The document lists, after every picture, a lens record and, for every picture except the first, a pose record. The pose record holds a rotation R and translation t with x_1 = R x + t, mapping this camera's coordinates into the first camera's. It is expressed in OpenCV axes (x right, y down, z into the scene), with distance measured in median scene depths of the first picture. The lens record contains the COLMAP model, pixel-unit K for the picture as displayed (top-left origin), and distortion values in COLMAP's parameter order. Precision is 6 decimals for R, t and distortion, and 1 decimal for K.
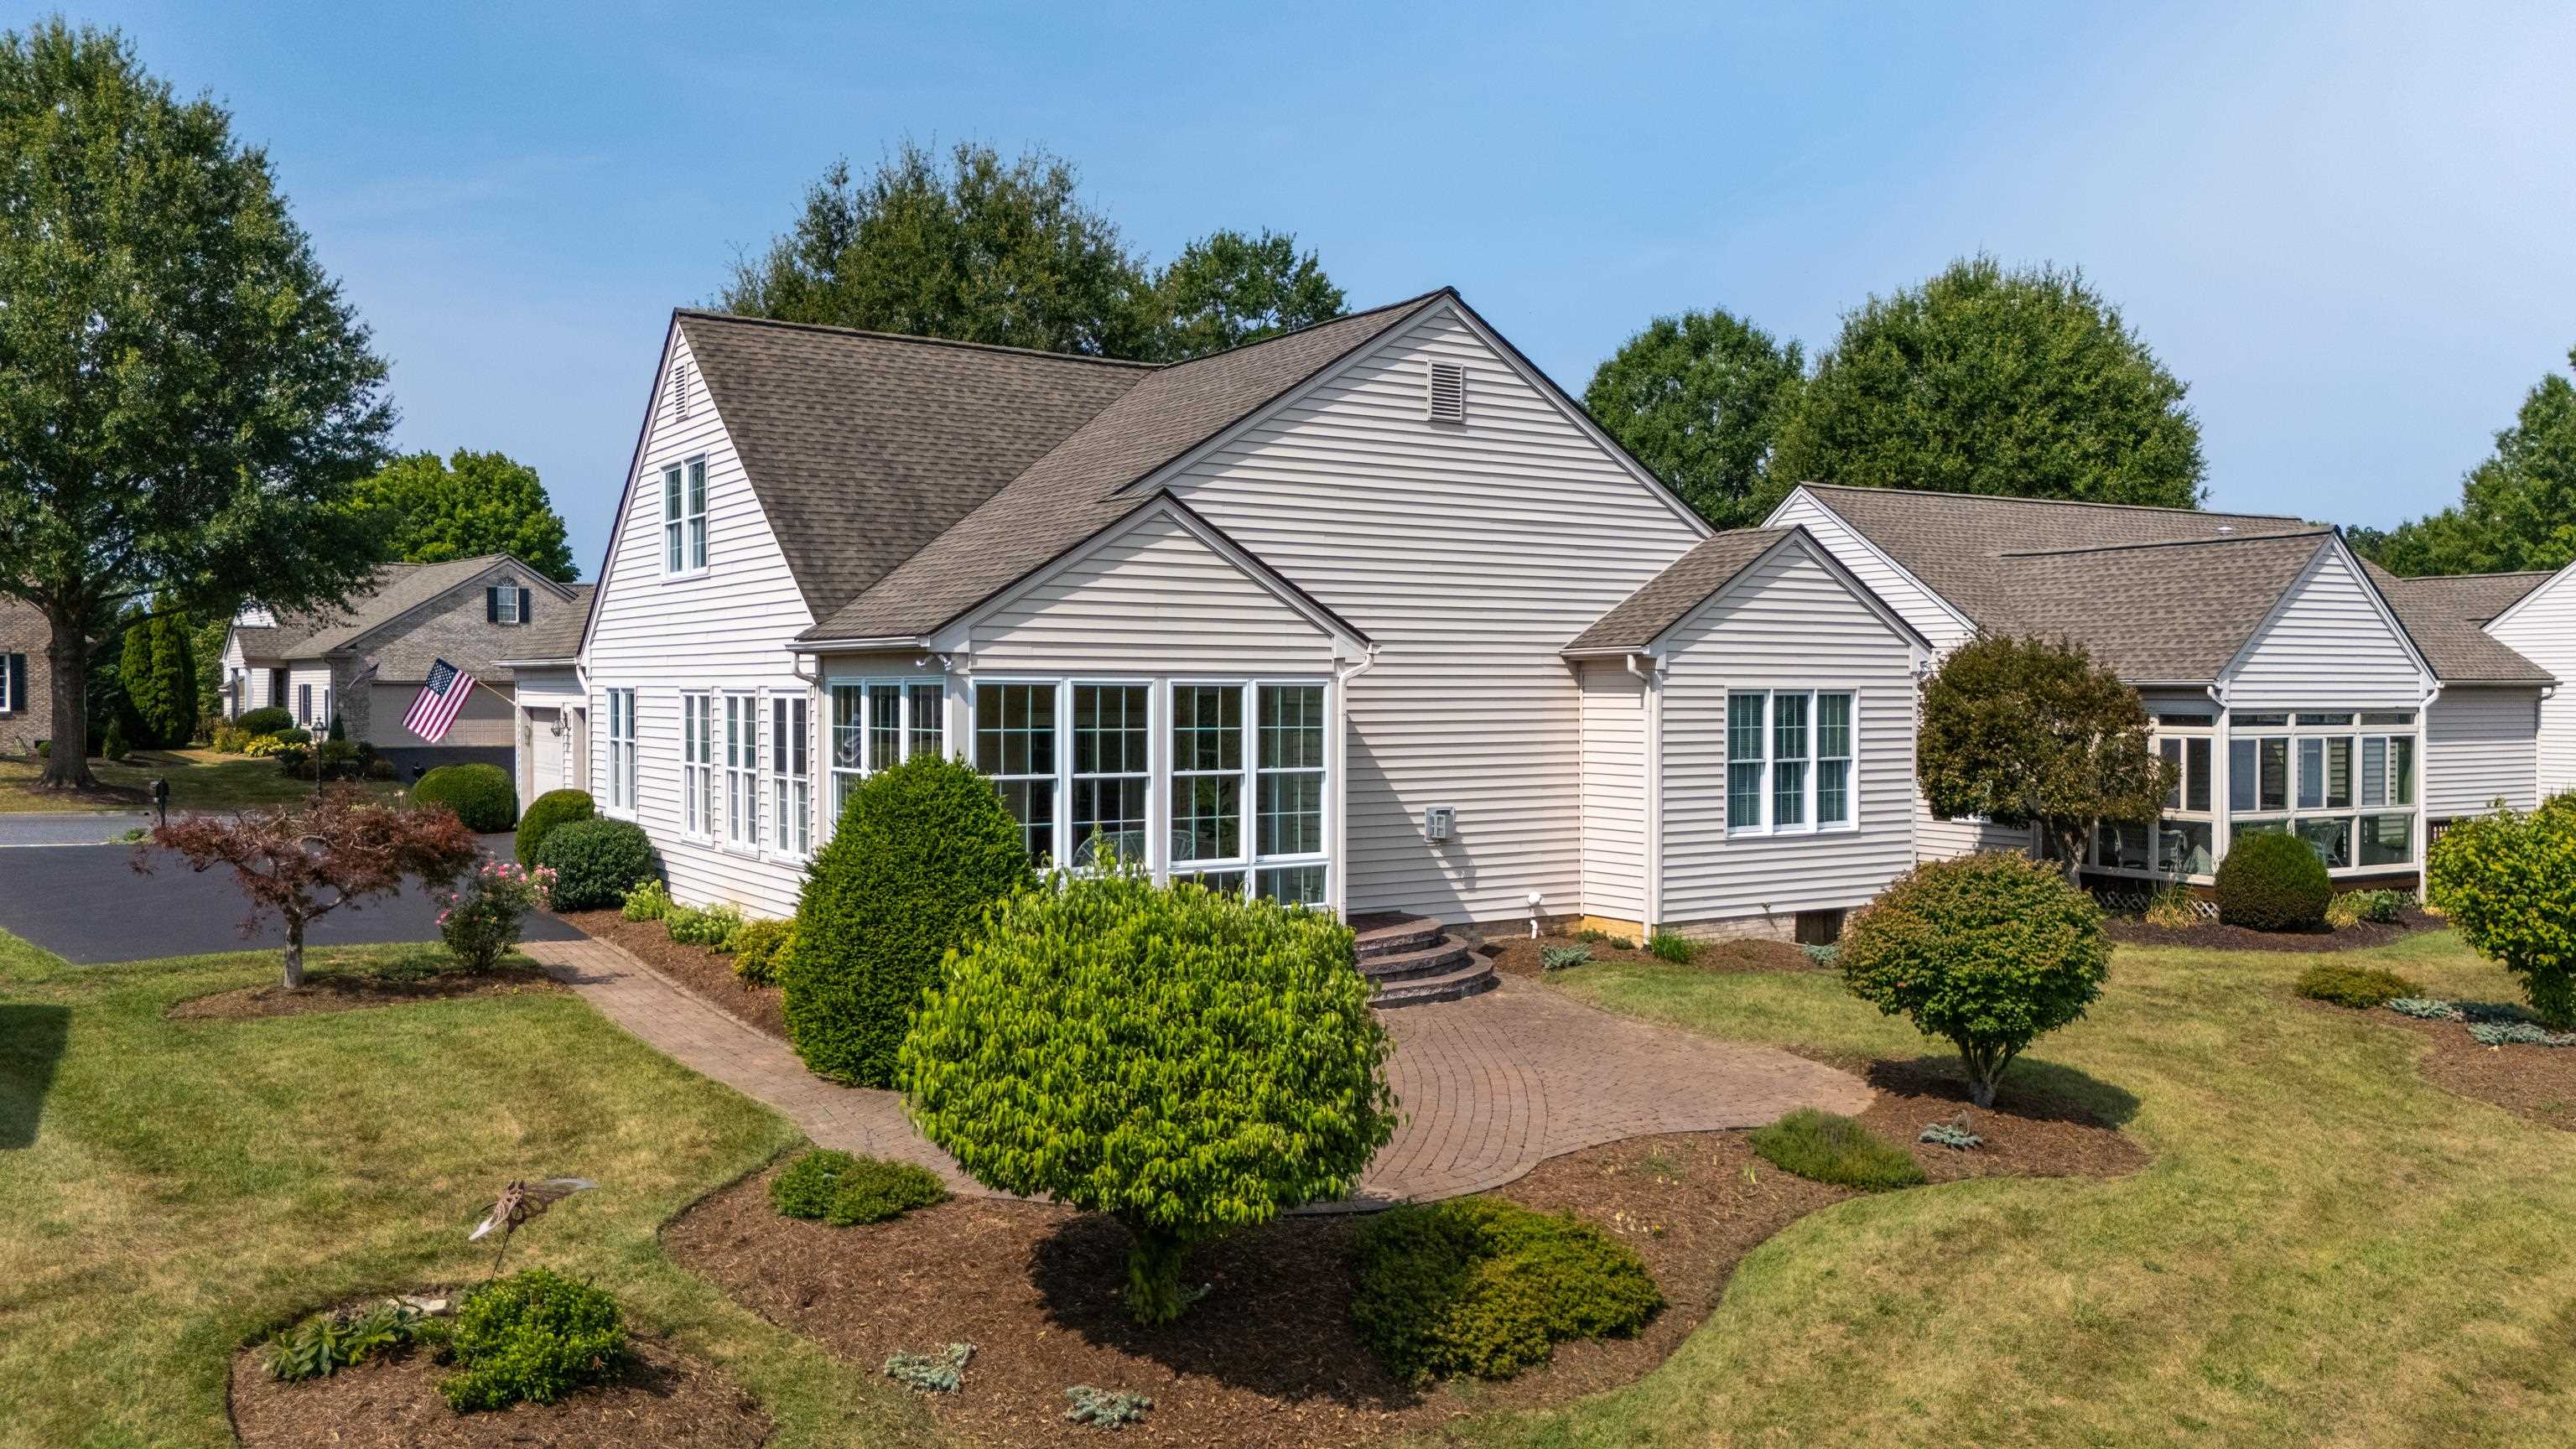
lens RADIAL K [[1916.3, 0, 1285.7], [0, 1916.3, 731.1], [0, 0, 1]] dist [0.052745, -0.043436]
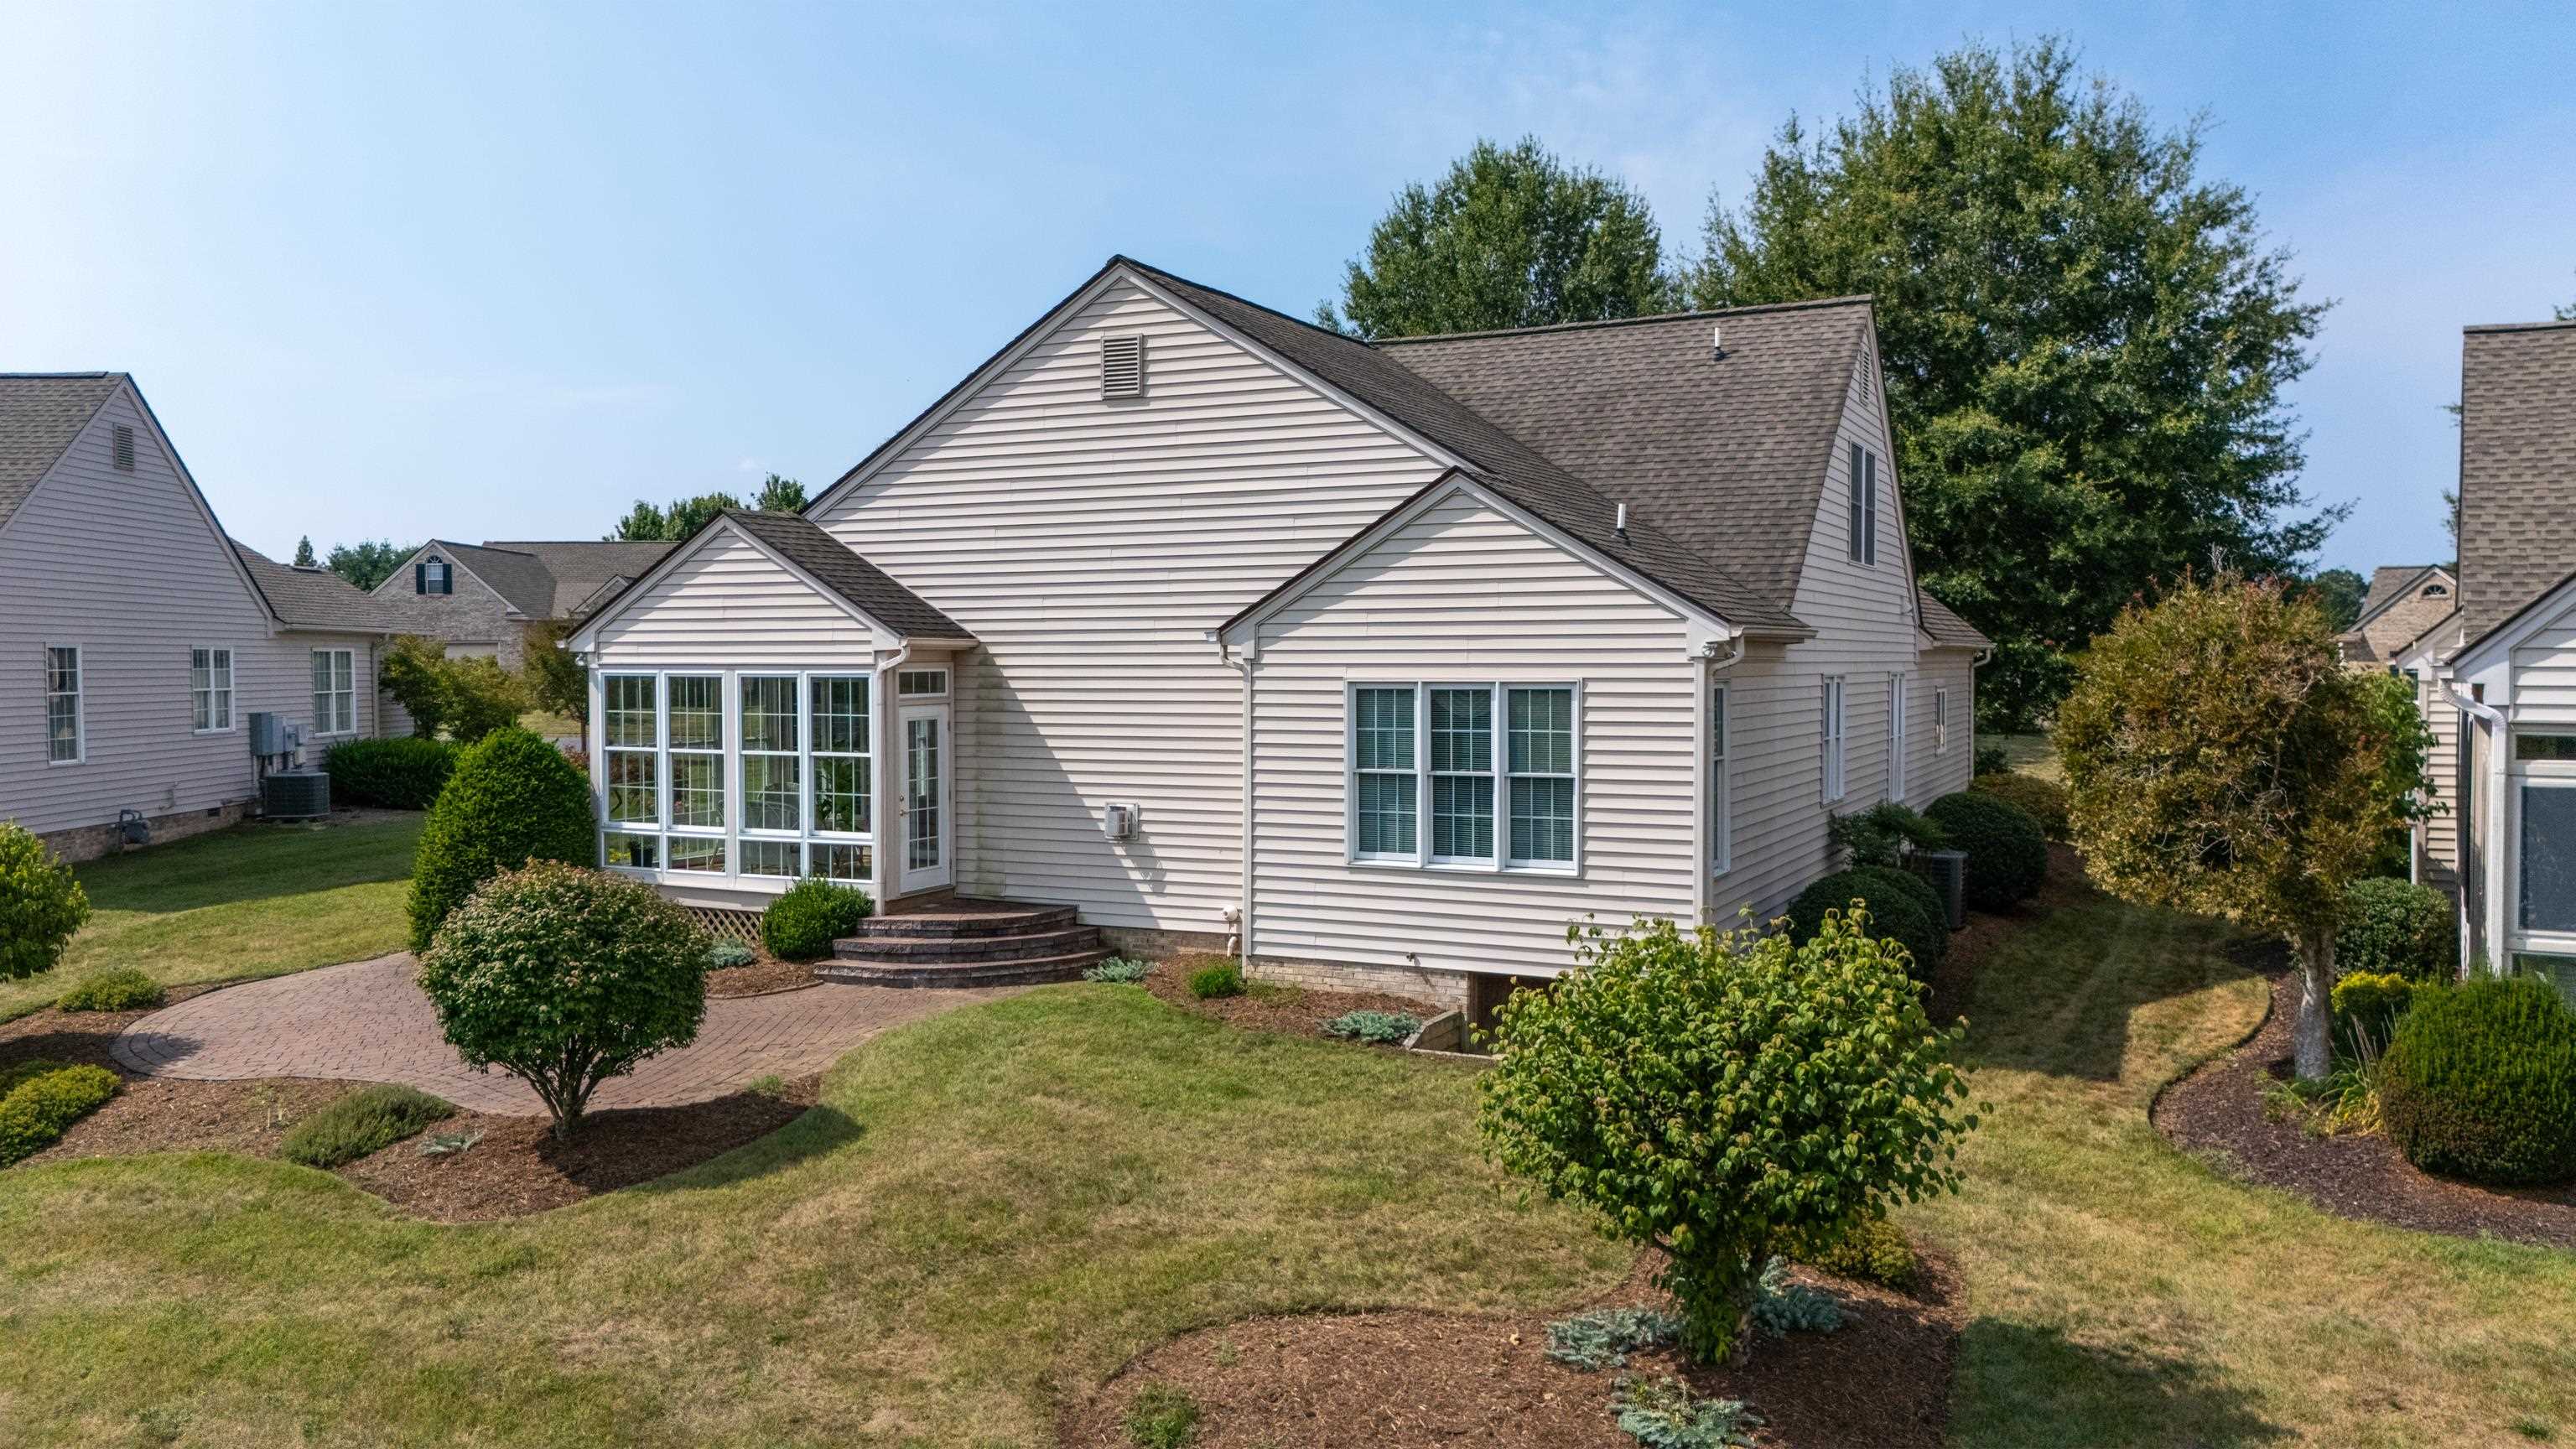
lens RADIAL K [[1916.3, 0, 1291.6], [0, 1916.3, 739.3], [0, 0, 1]] dist [0.052745, -0.043436]
pose [[0.505299, 0.032568, -0.862330, 0.936884], [-0.015926, 0.999469, 0.028416, -0.020406], [0.862798, -0.000625, 0.505549, 0.584201]]
